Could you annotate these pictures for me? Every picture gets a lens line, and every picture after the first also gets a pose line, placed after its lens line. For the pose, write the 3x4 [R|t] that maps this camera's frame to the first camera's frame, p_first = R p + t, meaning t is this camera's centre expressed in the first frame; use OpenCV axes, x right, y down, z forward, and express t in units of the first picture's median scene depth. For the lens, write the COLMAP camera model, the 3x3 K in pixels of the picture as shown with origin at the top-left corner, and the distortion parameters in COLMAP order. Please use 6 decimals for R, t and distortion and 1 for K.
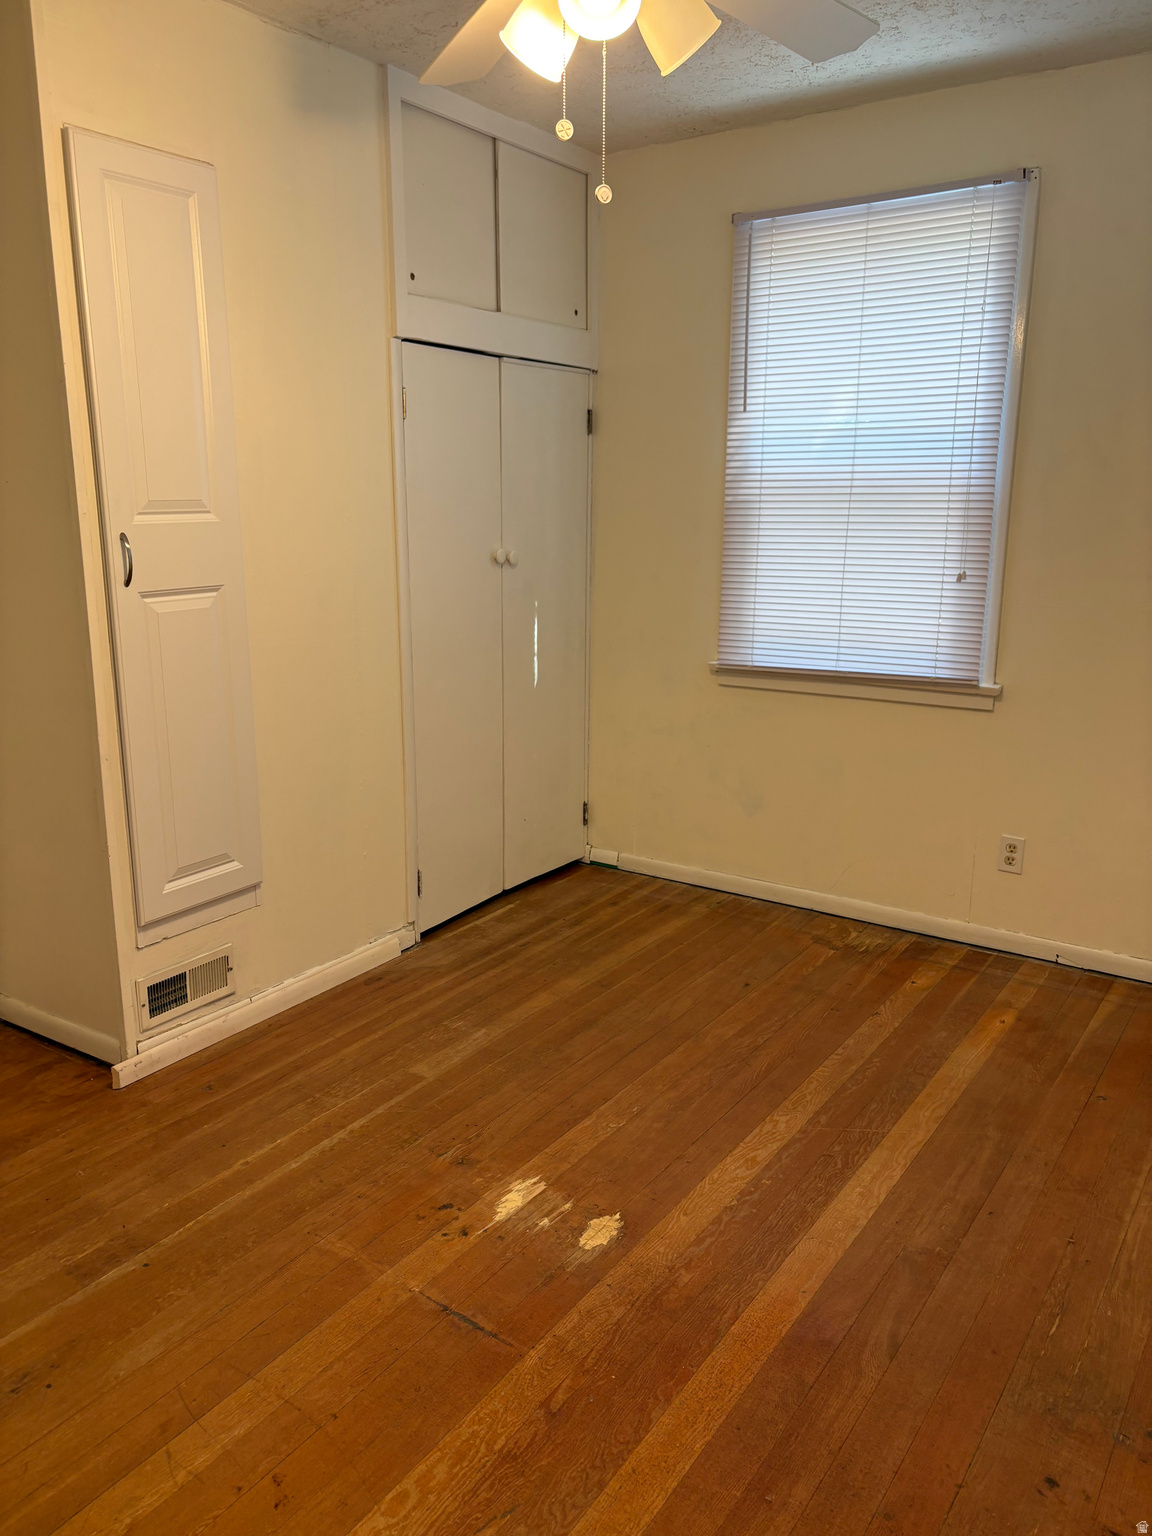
lens RADIAL K [[1174.9, 0, 564.4], [0, 1174.9, 765.0], [0, 0, 1]] dist [0.052203, -0.052653]
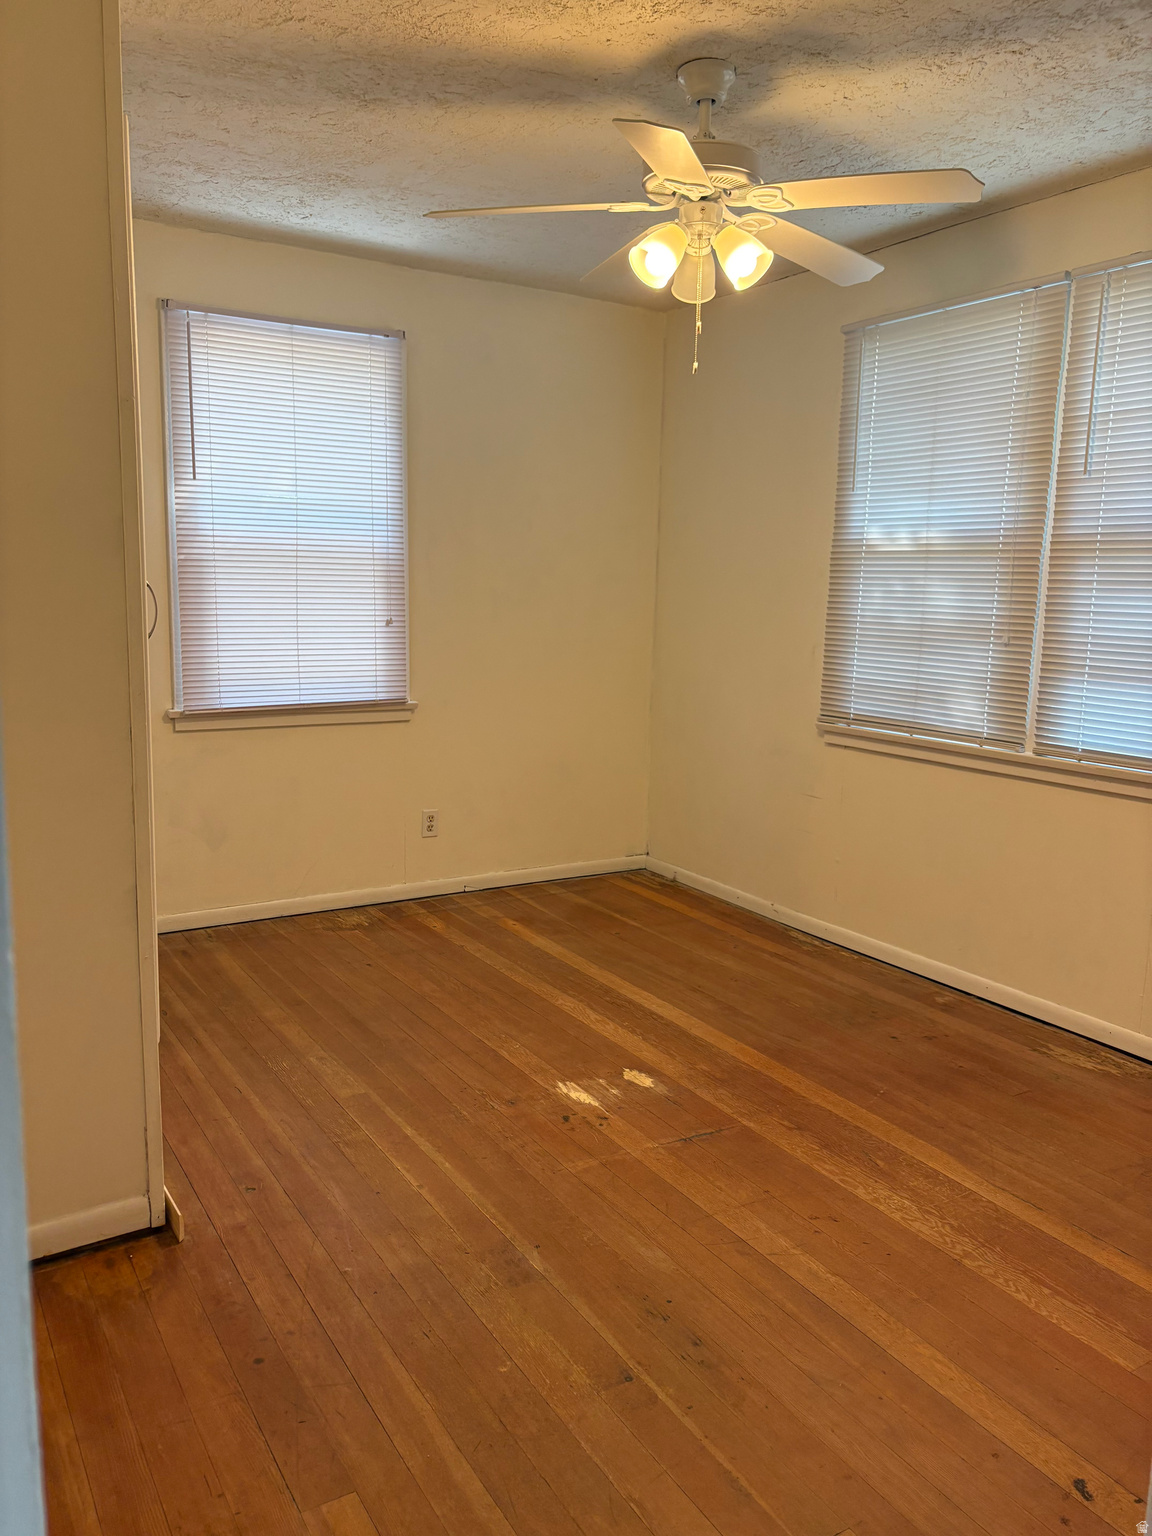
lens RADIAL K [[1174.9, 0, 566.8], [0, 1174.9, 766.5], [0, 0, 1]] dist [0.052203, -0.052653]
pose [[0.398006, -0.135391, 0.907337, -0.878544], [0.188767, 0.979971, 0.063427, -0.050206], [-0.897752, 0.146031, 0.415592, 0.322020]]
